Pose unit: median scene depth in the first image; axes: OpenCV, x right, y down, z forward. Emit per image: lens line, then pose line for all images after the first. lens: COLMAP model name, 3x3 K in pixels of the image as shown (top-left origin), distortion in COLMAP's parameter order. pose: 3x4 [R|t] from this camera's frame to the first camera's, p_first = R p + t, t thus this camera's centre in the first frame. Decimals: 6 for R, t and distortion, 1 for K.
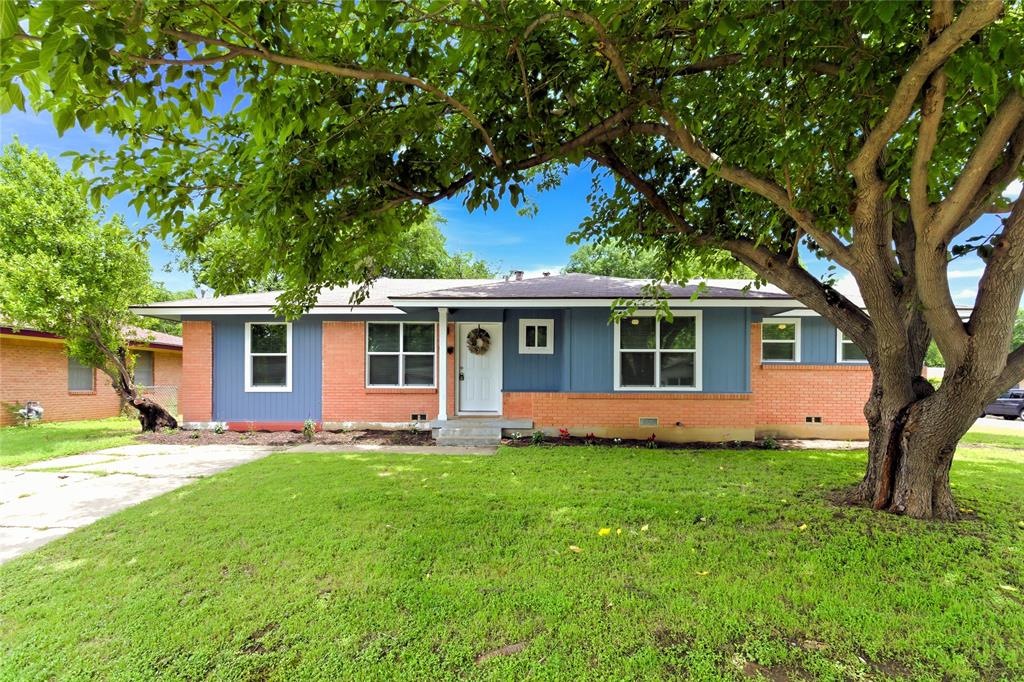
lens RADIAL K [[497.9, 0, 510.5], [0, 497.9, 360.4], [0, 0, 1]] dist [0.019615, 0.000464]
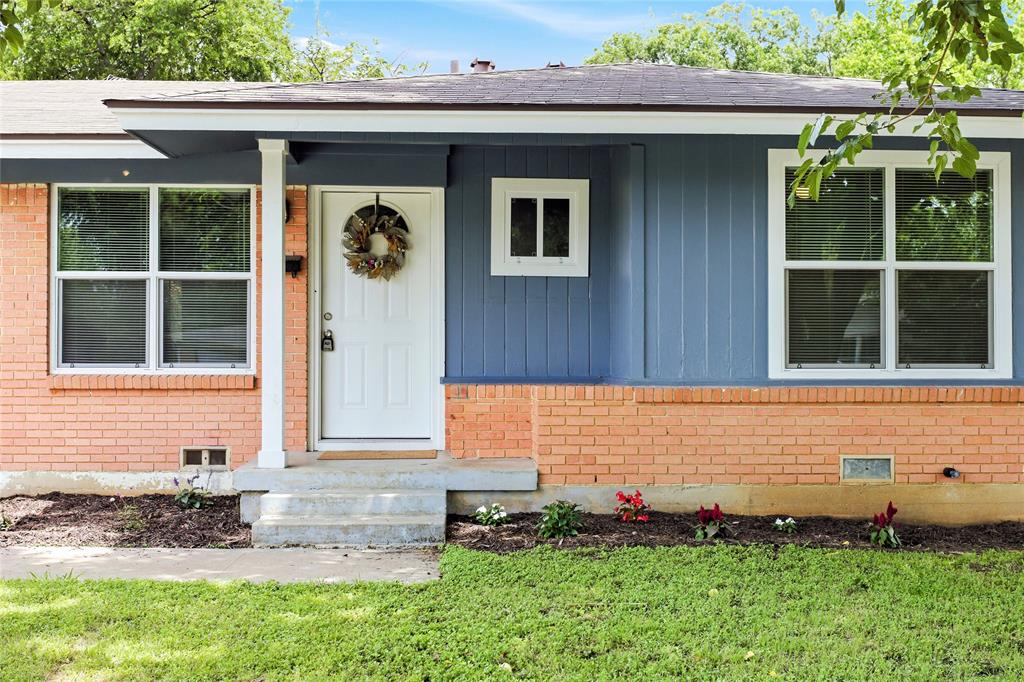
lens RADIAL K [[1090.0, 0, 512.0], [0, 1090.0, 341.0], [0, 0, 1]] dist [0.007614, -0.224956]
pose [[0.997591, -0.001637, 0.069357, -0.022163], [-0.000201, 0.999649, 0.026487, 0.012368], [-0.069376, -0.026437, 0.997240, 0.227188]]
